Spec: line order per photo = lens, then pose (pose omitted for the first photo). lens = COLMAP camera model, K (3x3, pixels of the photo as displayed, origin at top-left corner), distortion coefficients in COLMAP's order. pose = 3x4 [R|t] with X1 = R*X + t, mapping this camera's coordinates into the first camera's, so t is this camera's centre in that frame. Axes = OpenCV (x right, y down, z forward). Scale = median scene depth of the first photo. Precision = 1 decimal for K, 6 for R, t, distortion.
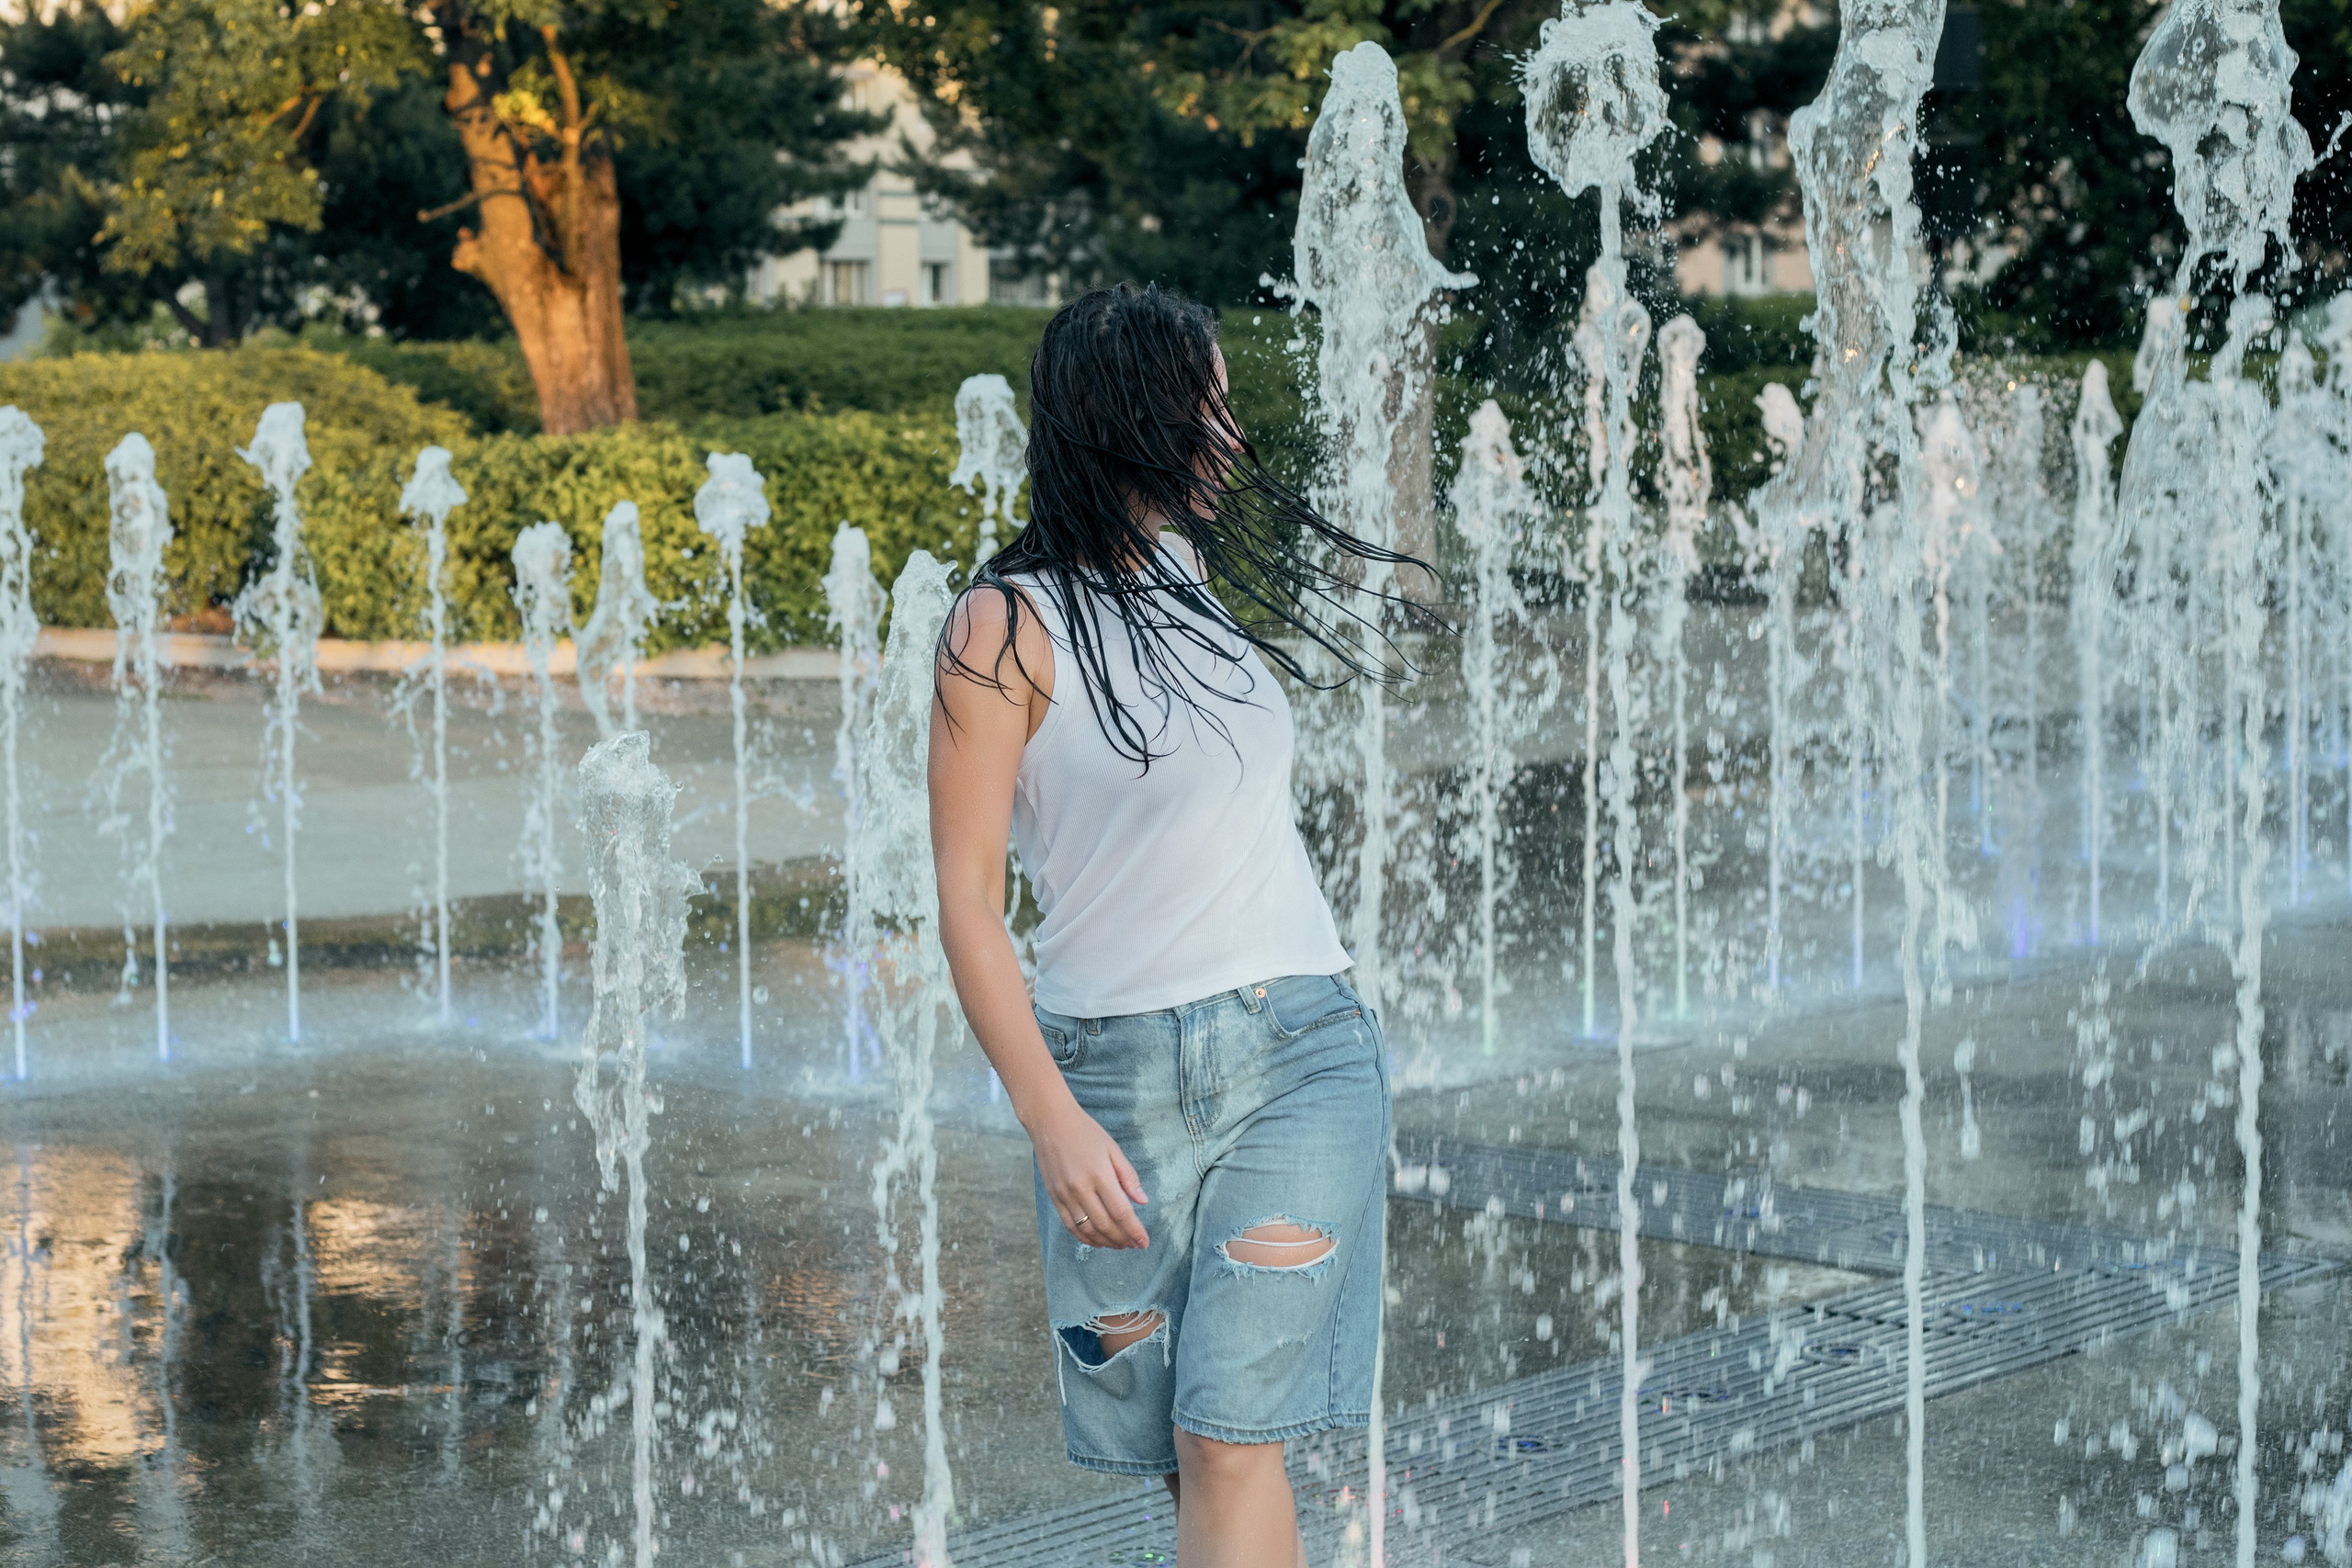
lens RADIAL K [[5119.8, 0, 1176.0], [0, 5119.8, 784.0], [0, 0, 1]] dist [-0.059042, -0.353304]
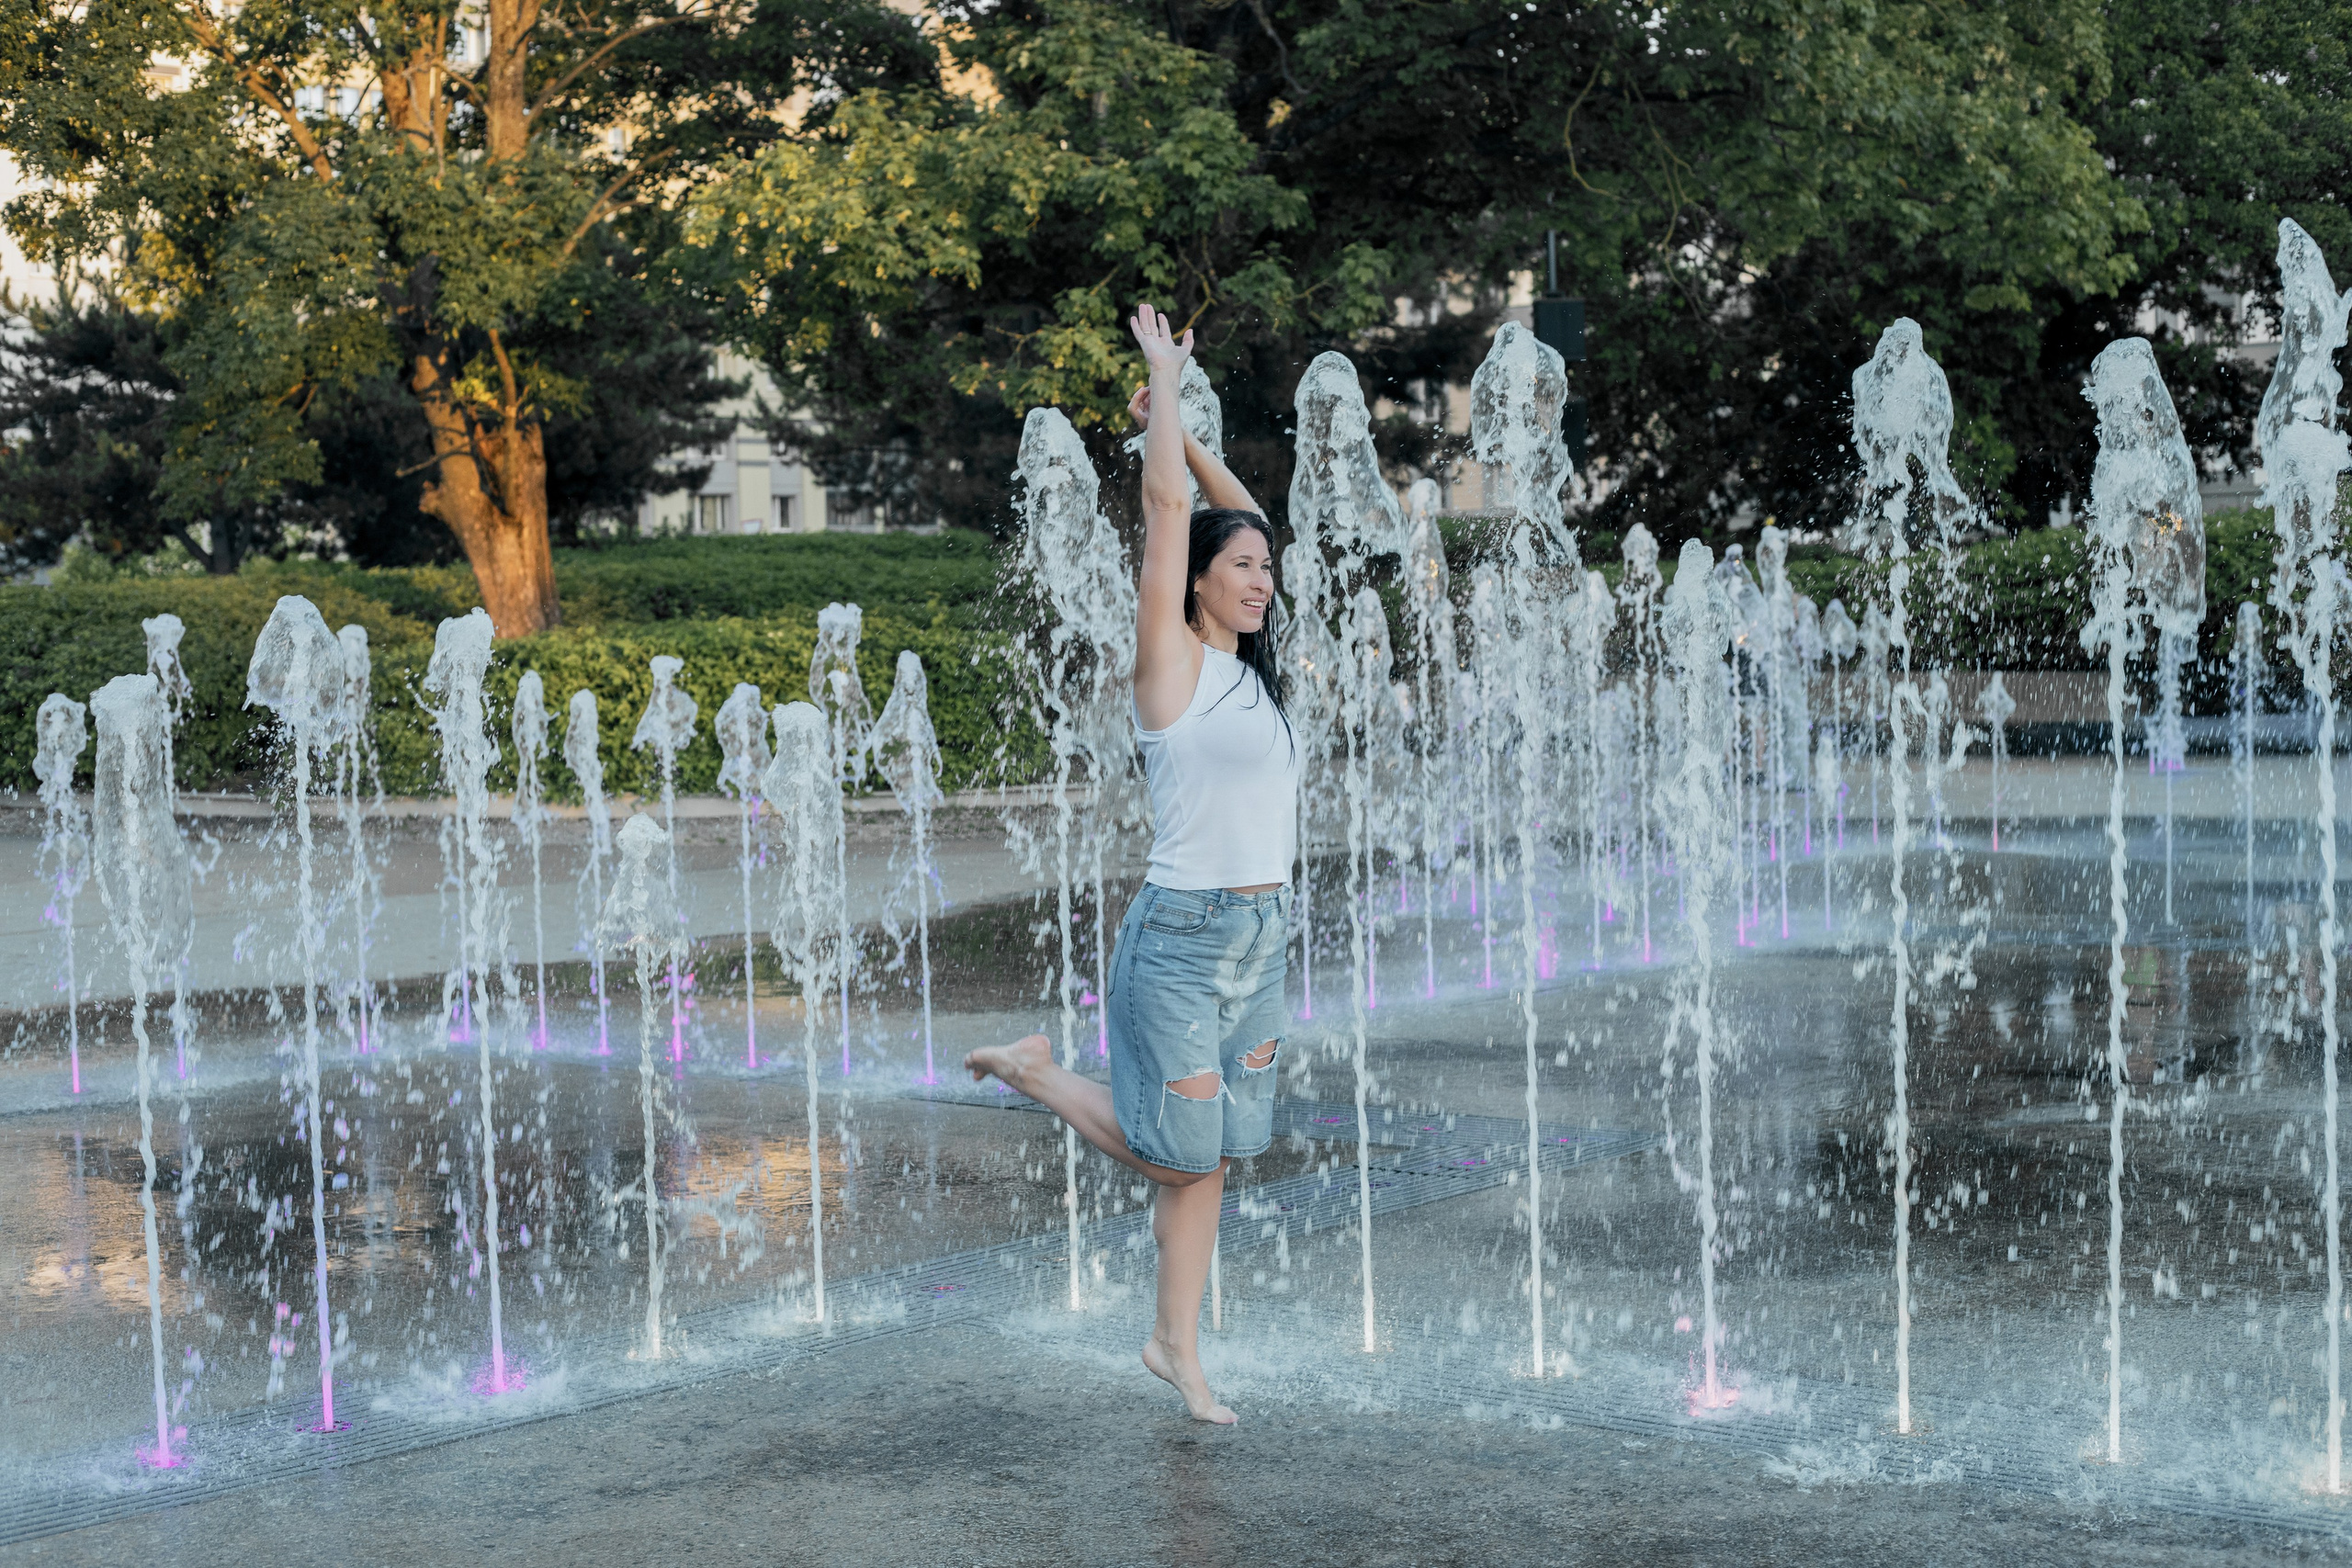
lens RADIAL K [[5119.8, 0, 1176.0], [0, 5119.8, 784.0], [0, 0, 1]] dist [-0.059042, -0.353304]
pose [[0.999383, -0.012963, 0.032658, 0.007978], [0.014233, 0.999140, -0.038940, 0.021096], [-0.032125, 0.039381, 0.998708, -0.291398]]
